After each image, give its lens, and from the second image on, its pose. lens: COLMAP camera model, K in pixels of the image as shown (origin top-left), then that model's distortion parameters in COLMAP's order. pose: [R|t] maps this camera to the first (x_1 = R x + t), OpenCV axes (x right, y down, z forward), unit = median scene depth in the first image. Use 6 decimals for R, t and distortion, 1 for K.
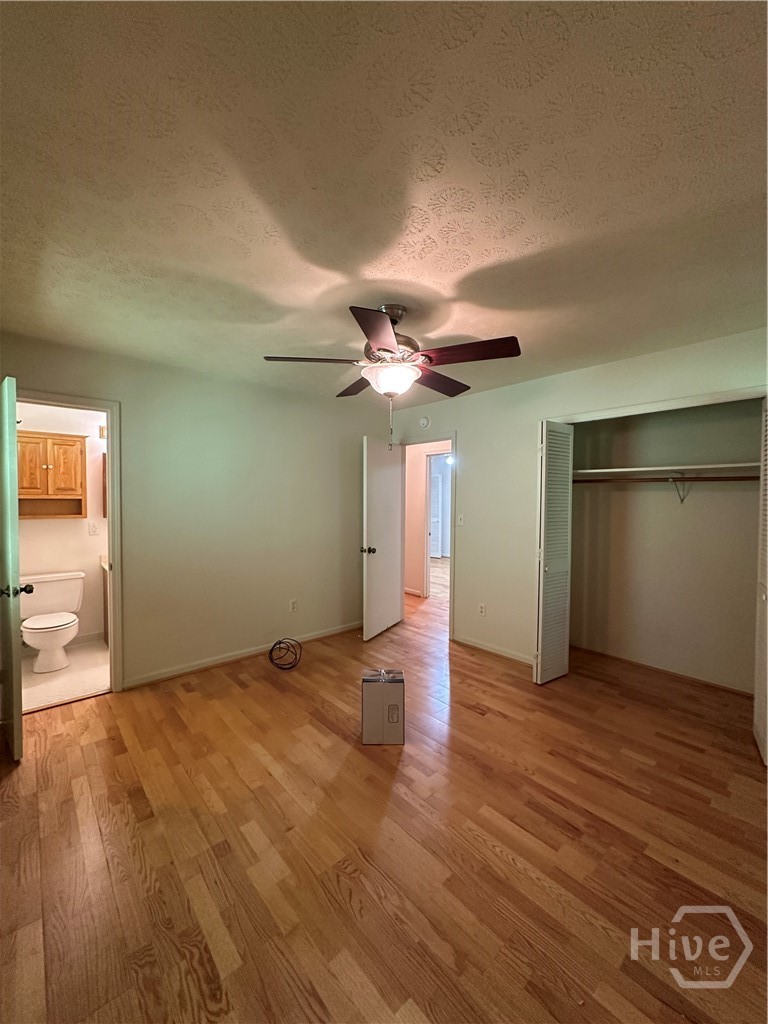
lens RADIAL K [[408.0, 0, 383.3], [0, 408.0, 511.8], [0, 0, 1]] dist [-0.005064, 0.001300]
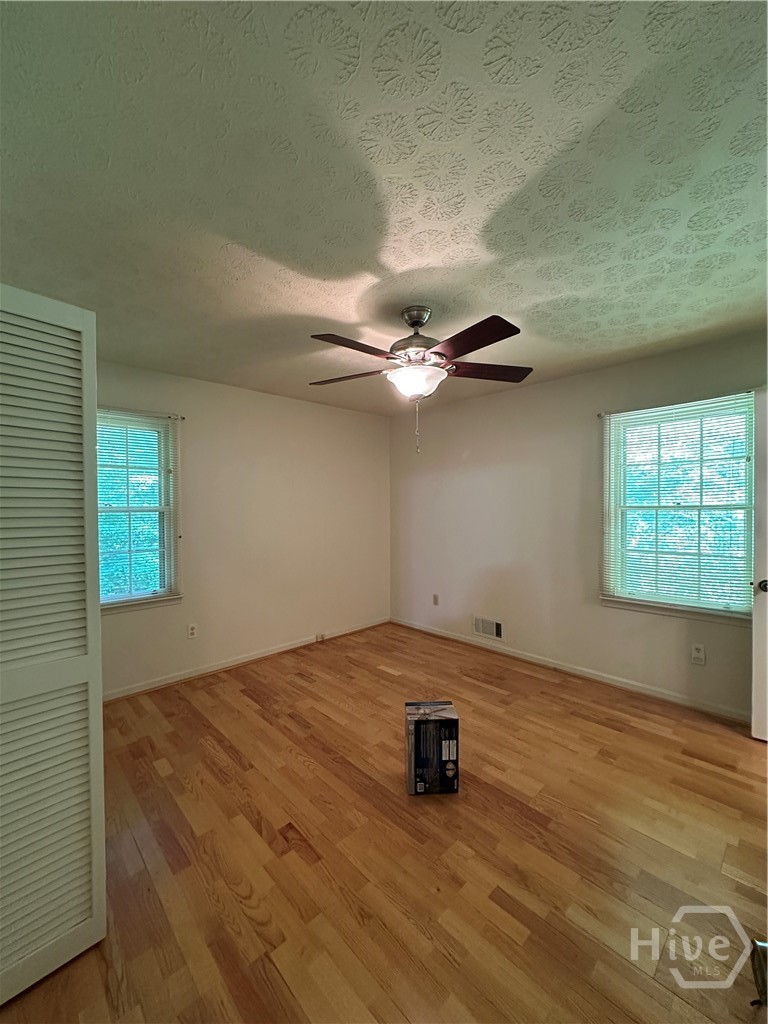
lens RADIAL K [[408.0, 0, 383.3], [0, 408.0, 511.8], [0, 0, 1]] dist [-0.005064, 0.001300]
pose [[-0.999412, 0.002260, -0.034222, 0.152756], [0.000728, 0.998999, 0.044719, -0.053949], [0.034289, 0.044667, -0.998413, 2.213707]]
